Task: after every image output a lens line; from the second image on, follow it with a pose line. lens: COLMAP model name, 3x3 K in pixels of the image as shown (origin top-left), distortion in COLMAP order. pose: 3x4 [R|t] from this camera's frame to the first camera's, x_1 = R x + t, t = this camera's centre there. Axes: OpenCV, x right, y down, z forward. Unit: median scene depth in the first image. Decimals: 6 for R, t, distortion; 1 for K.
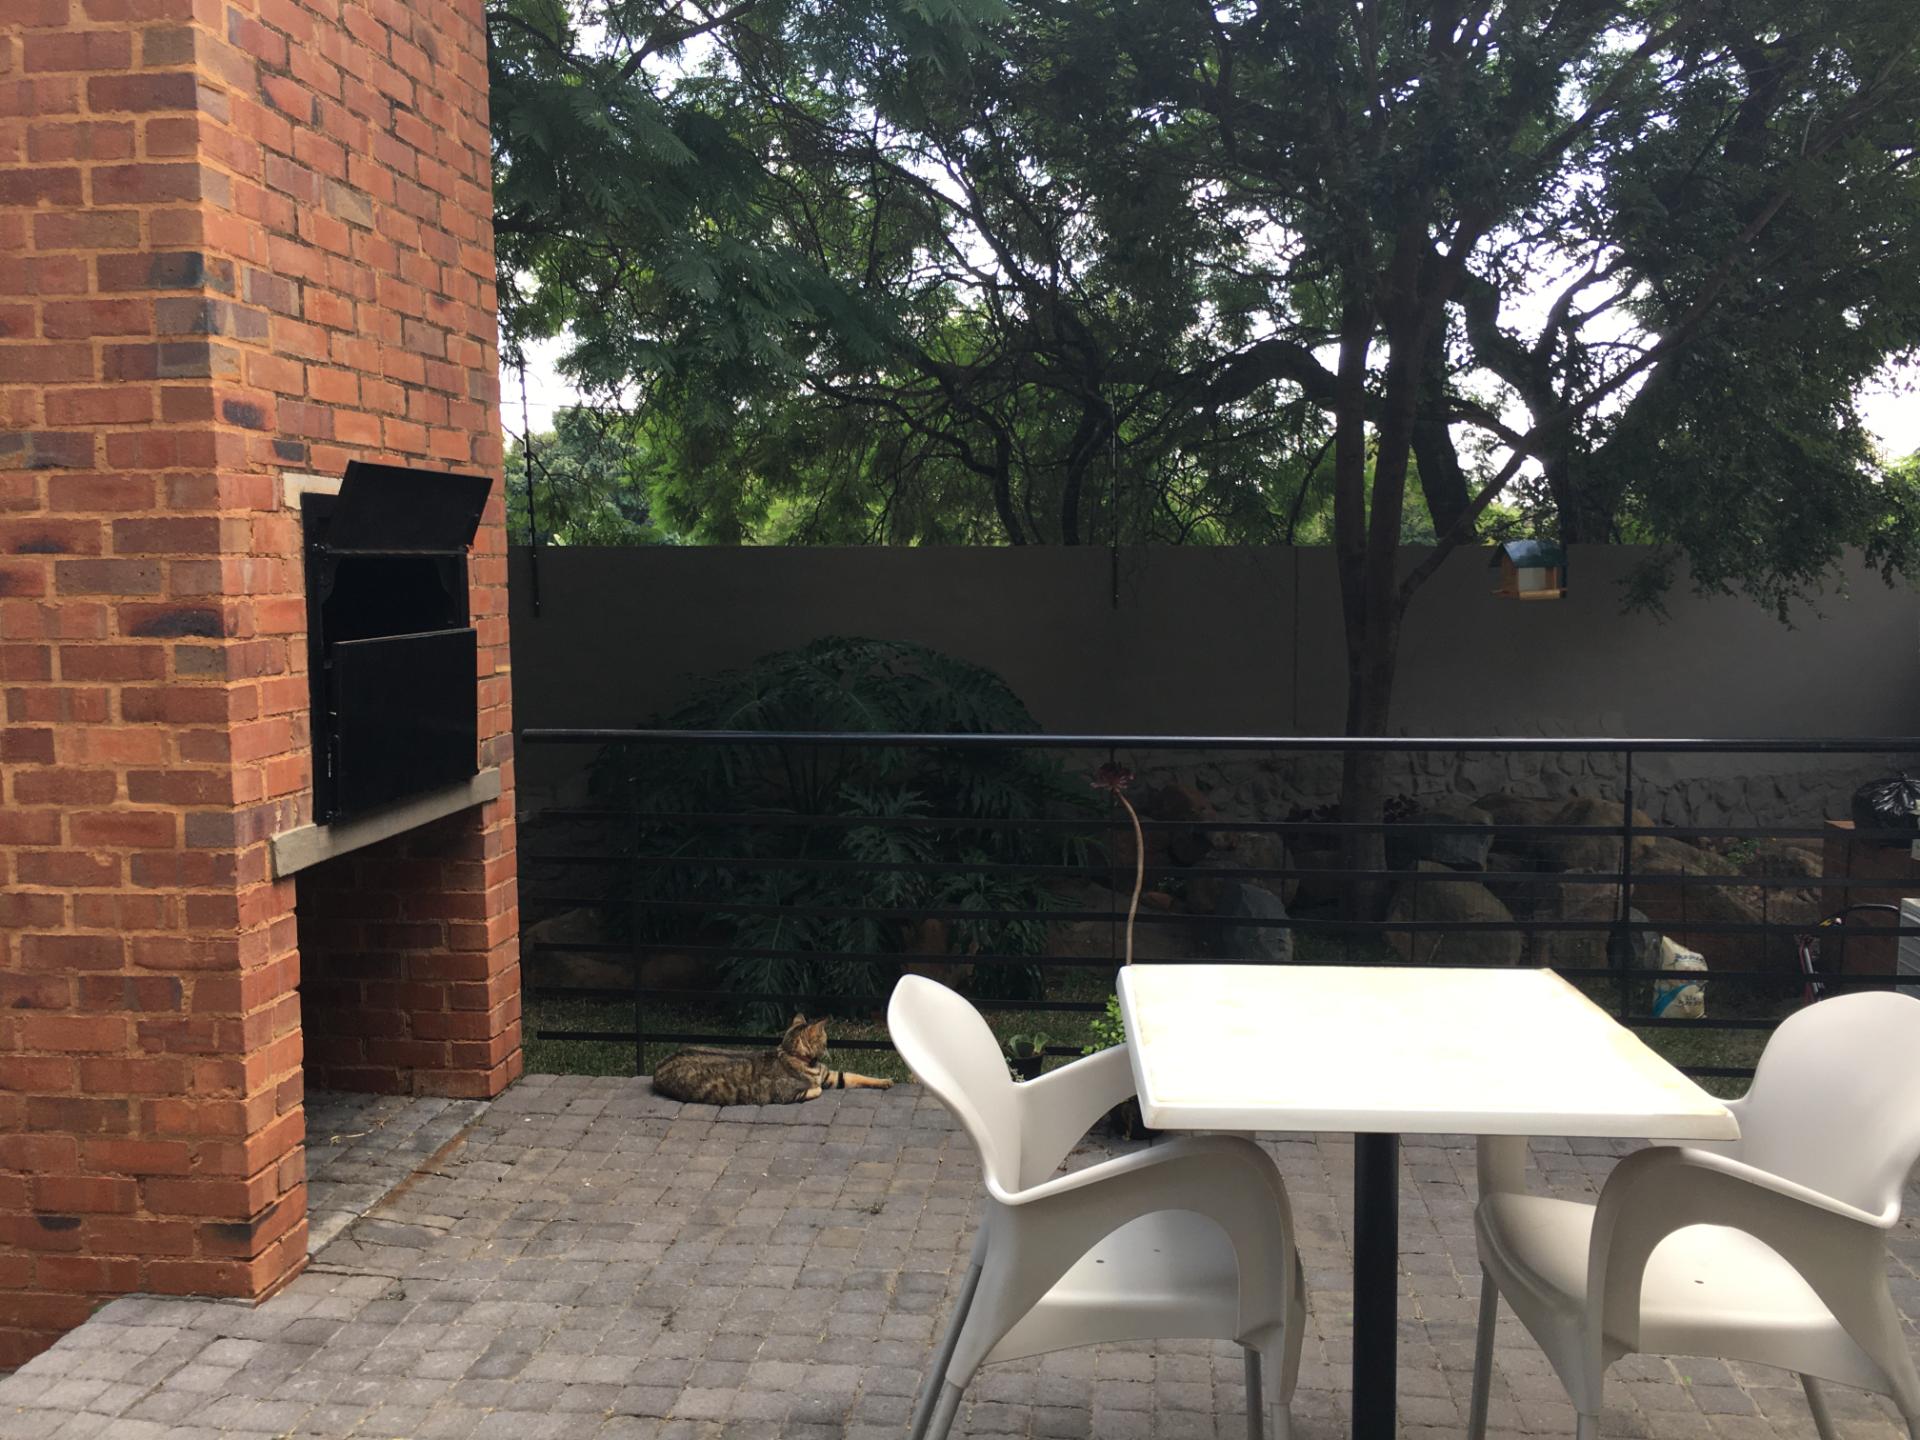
lens RADIAL K [[1639.7, 0, 954.0], [0, 1639.7, 719.6], [0, 0, 1]] dist [0.061786, -0.064569]
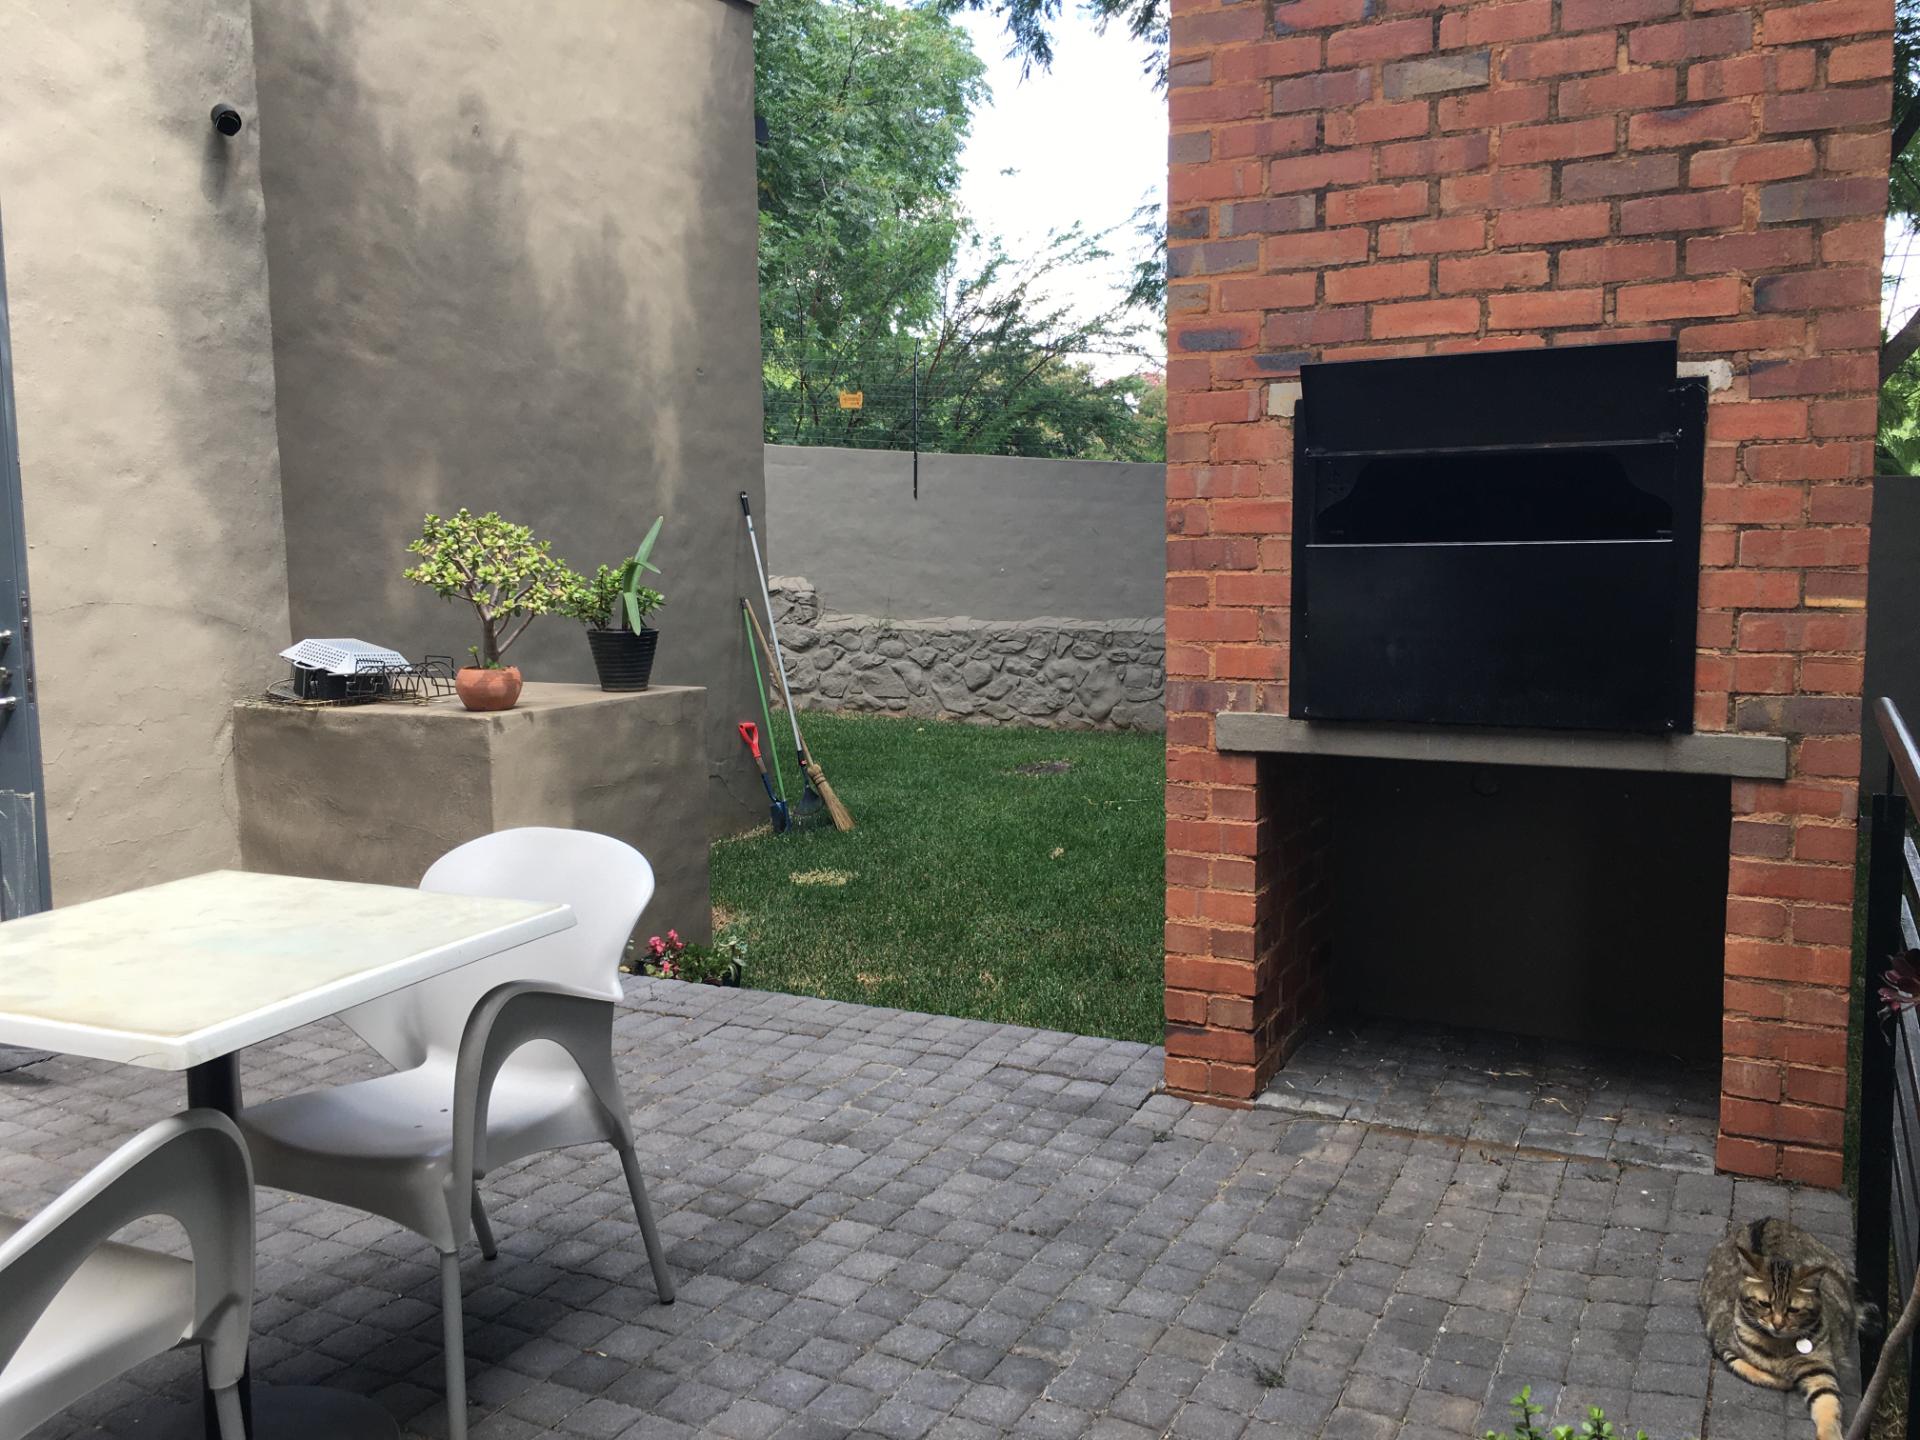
lens RADIAL K [[1639.7, 0, 955.8], [0, 1639.7, 709.2], [0, 0, 1]] dist [0.061786, -0.064569]
pose [[-0.365009, 0.112535, -0.924178, 0.708815], [-0.073044, 0.986146, 0.148929, -0.087905], [0.928134, 0.121866, -0.351732, 1.253340]]
